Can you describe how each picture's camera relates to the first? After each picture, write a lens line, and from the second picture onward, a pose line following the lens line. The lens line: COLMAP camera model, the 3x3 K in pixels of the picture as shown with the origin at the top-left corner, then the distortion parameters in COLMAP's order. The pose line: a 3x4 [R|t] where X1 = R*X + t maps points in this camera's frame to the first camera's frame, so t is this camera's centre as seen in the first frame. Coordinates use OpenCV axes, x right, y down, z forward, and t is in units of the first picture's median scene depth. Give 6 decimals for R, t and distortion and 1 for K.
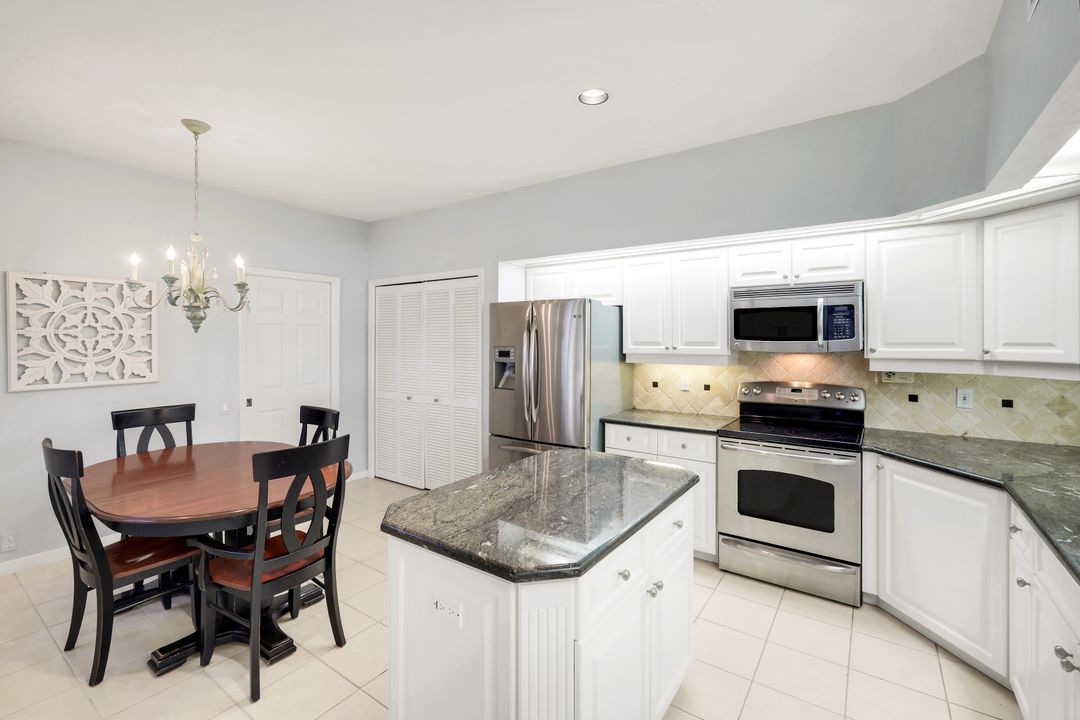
lens RADIAL K [[471.4, 0, 545.4], [0, 471.4, 340.7], [0, 0, 1]] dist [-0.002005, -0.000287]
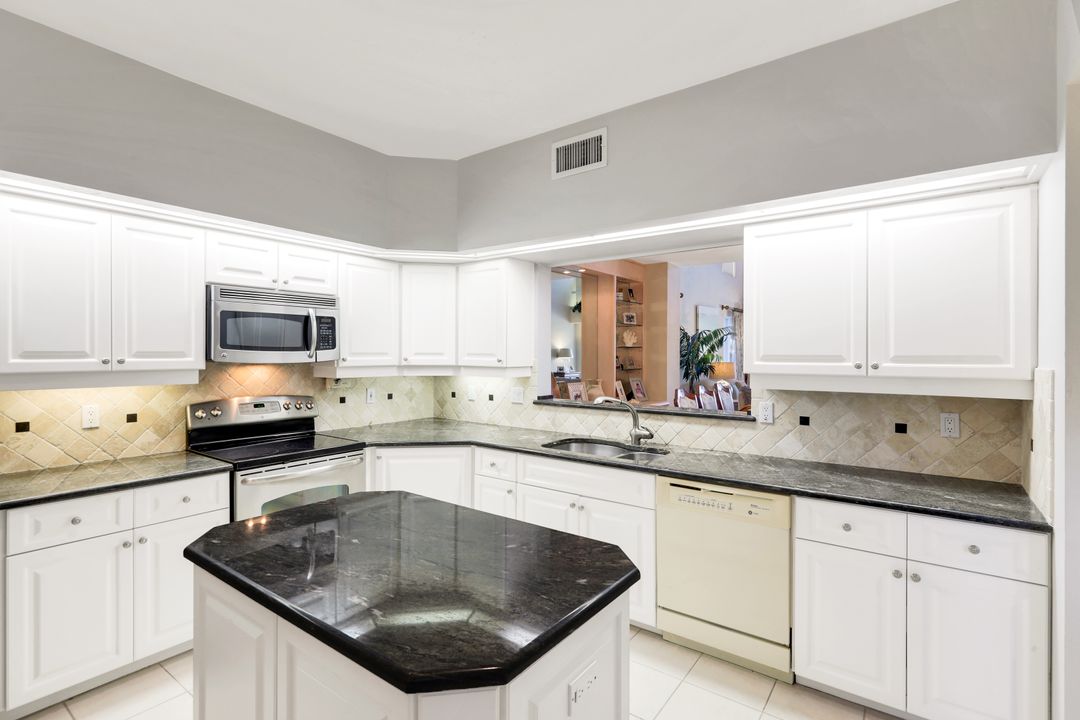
lens RADIAL K [[514.7, 0, 542.2], [0, 514.7, 354.6], [0, 0, 1]] dist [0.002237, 0.000444]
pose [[0.019983, -0.005463, 0.999785, -0.501056], [-0.004863, 0.999973, 0.005561, -0.000592], [-0.999788, -0.004974, 0.019956, 0.485967]]
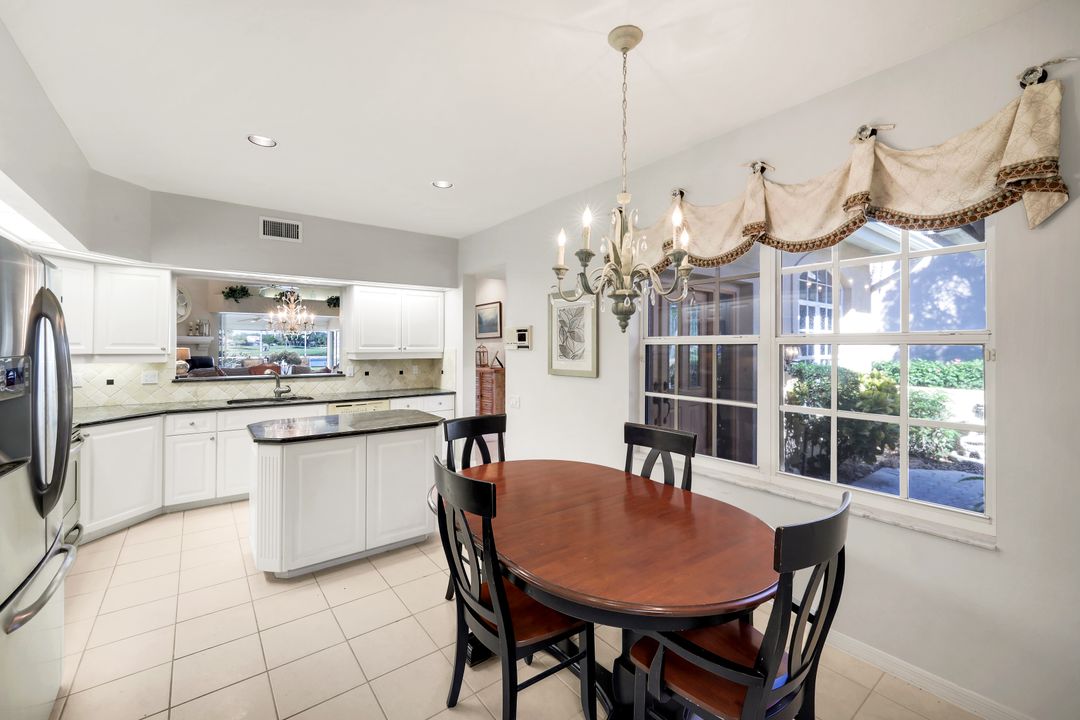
lens RADIAL K [[443.0, 0, 536.4], [0, 443.0, 343.2], [0, 0, 1]] dist [0.000372, 0.000226]
pose [[-0.952307, -0.004728, 0.305104, -0.851568], [-0.006384, 0.999970, -0.004430, 0.002861], [-0.305073, -0.006166, -0.952309, 1.871738]]
